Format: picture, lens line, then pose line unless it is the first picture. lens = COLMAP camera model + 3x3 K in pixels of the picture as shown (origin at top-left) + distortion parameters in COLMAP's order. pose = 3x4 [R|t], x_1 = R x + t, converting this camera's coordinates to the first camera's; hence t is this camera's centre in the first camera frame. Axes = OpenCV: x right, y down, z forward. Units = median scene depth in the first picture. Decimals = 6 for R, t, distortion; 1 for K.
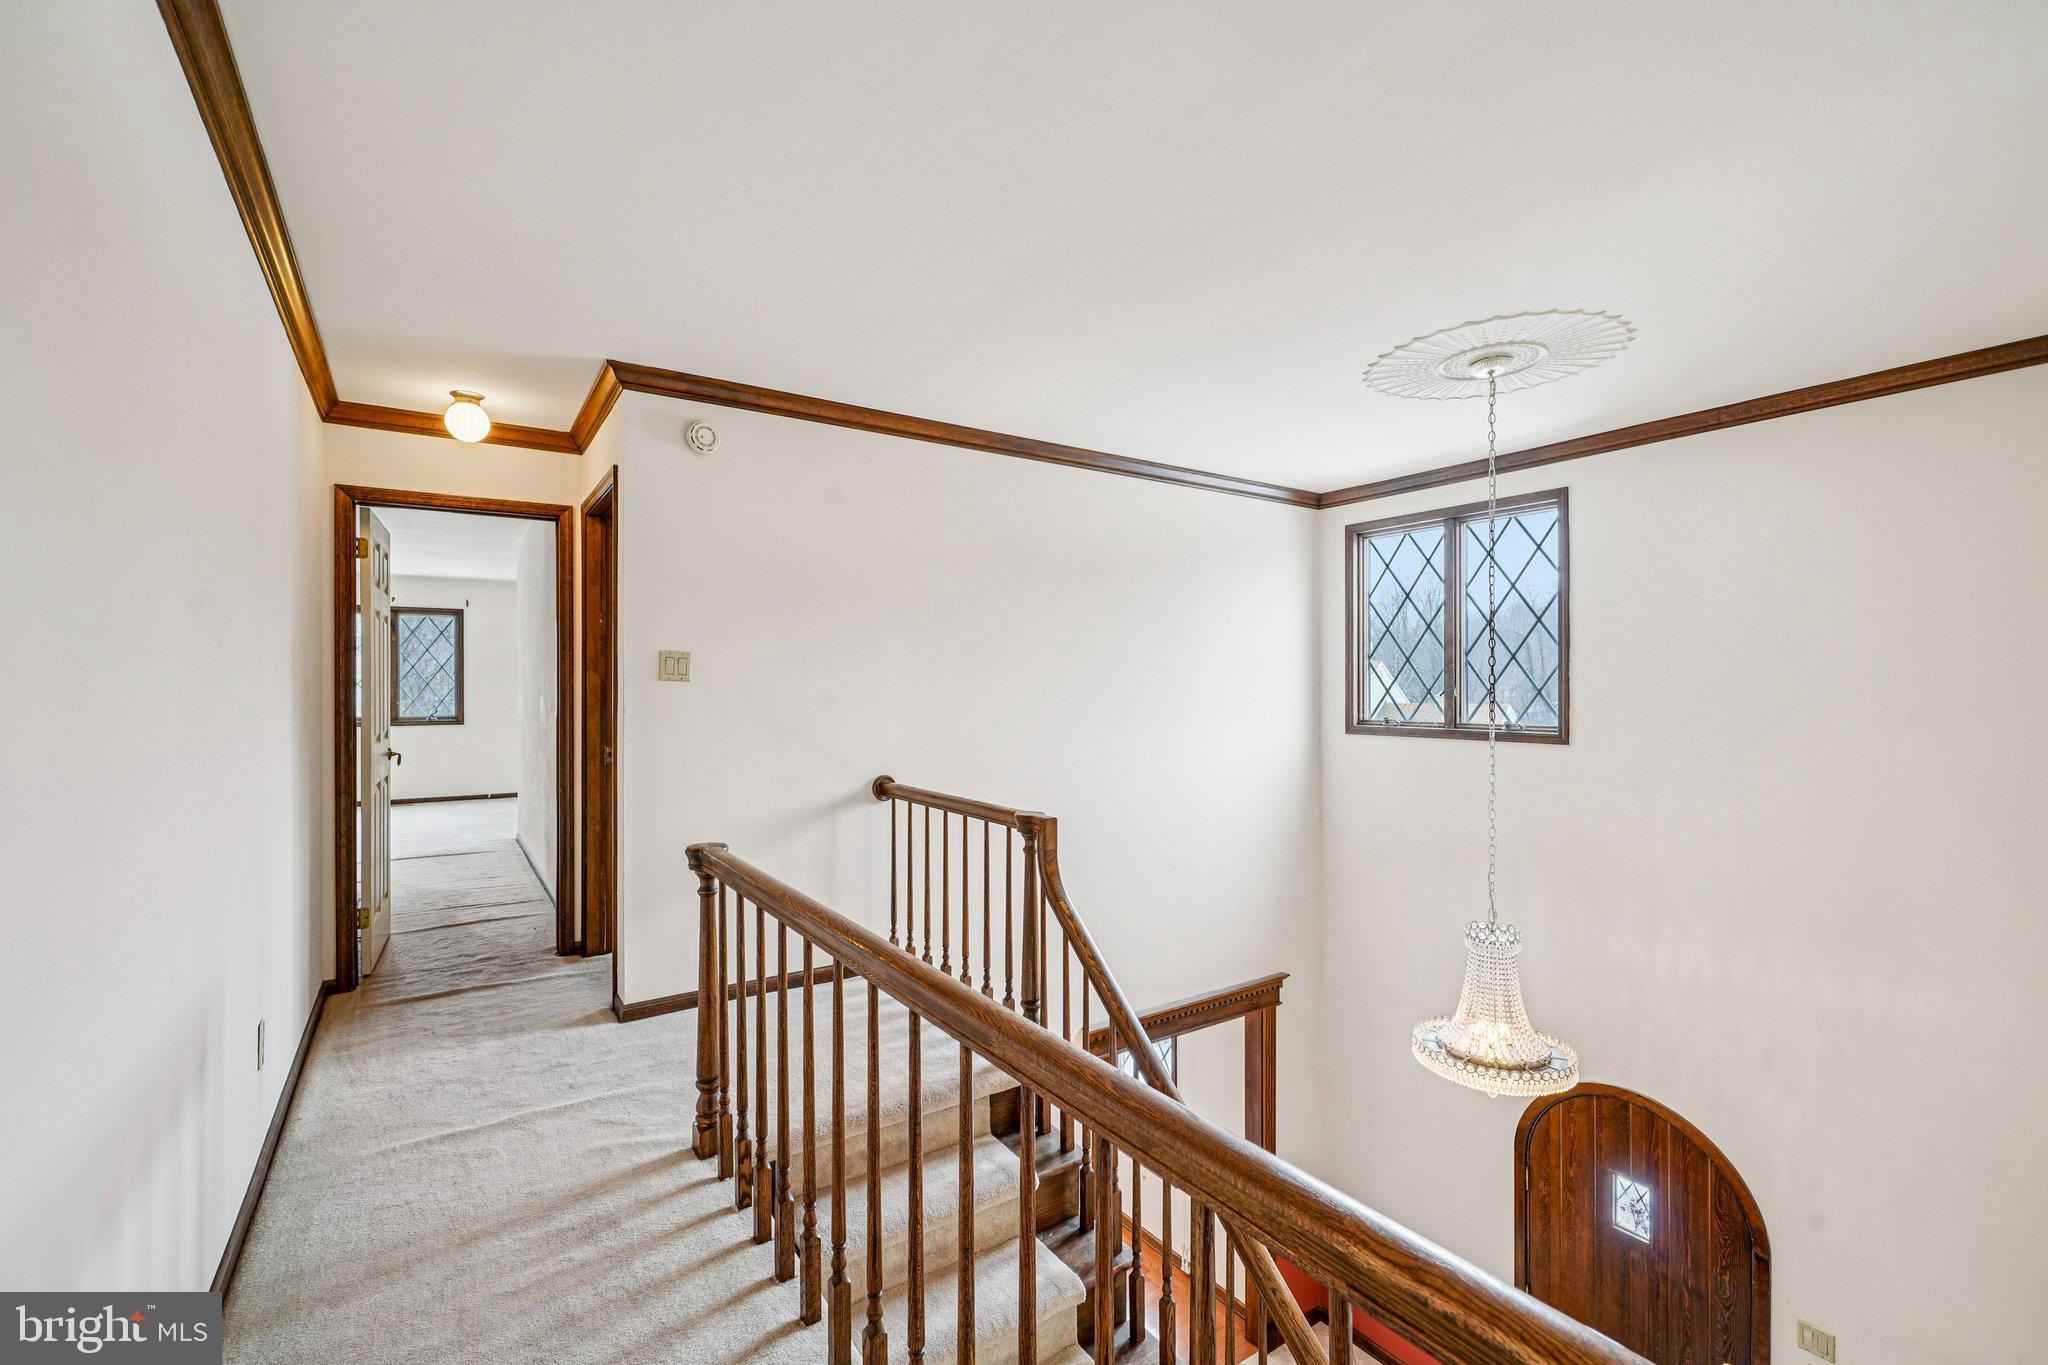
lens RADIAL K [[887.2, 0, 1035.7], [0, 887.2, 687.4], [0, 0, 1]] dist [-0.001001, 0.000092]
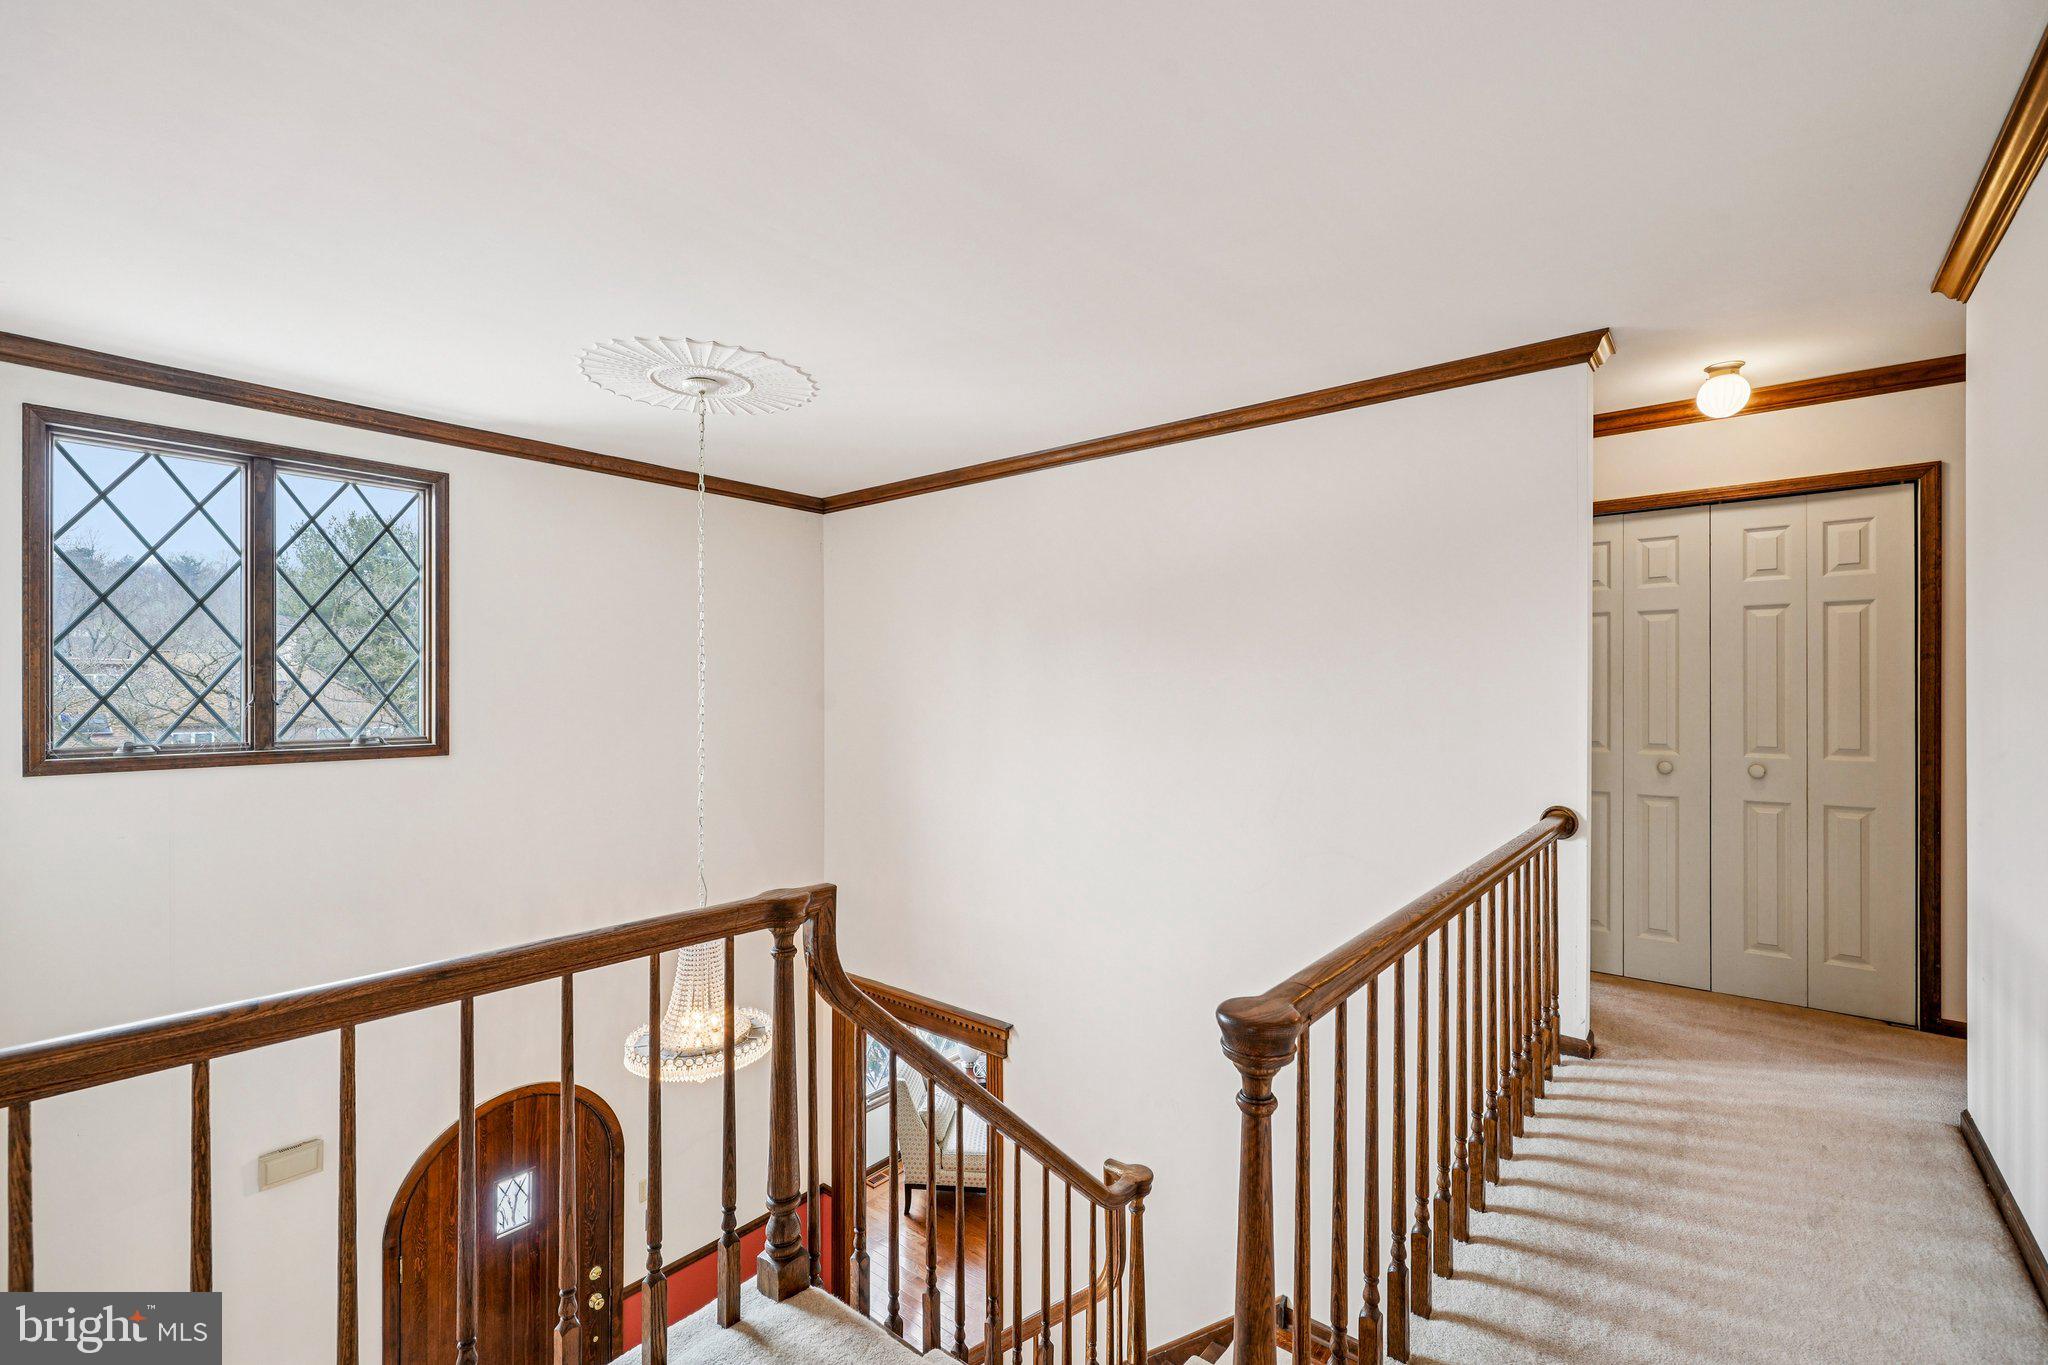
lens RADIAL K [[887.2, 0, 1035.7], [0, 887.2, 687.4], [0, 0, 1]] dist [-0.001001, 0.000092]
pose [[-0.289344, 0.004039, 0.957217, -0.451796], [-0.000816, 0.999990, -0.004466, -0.001862], [-0.957225, -0.002073, -0.289338, 0.684657]]
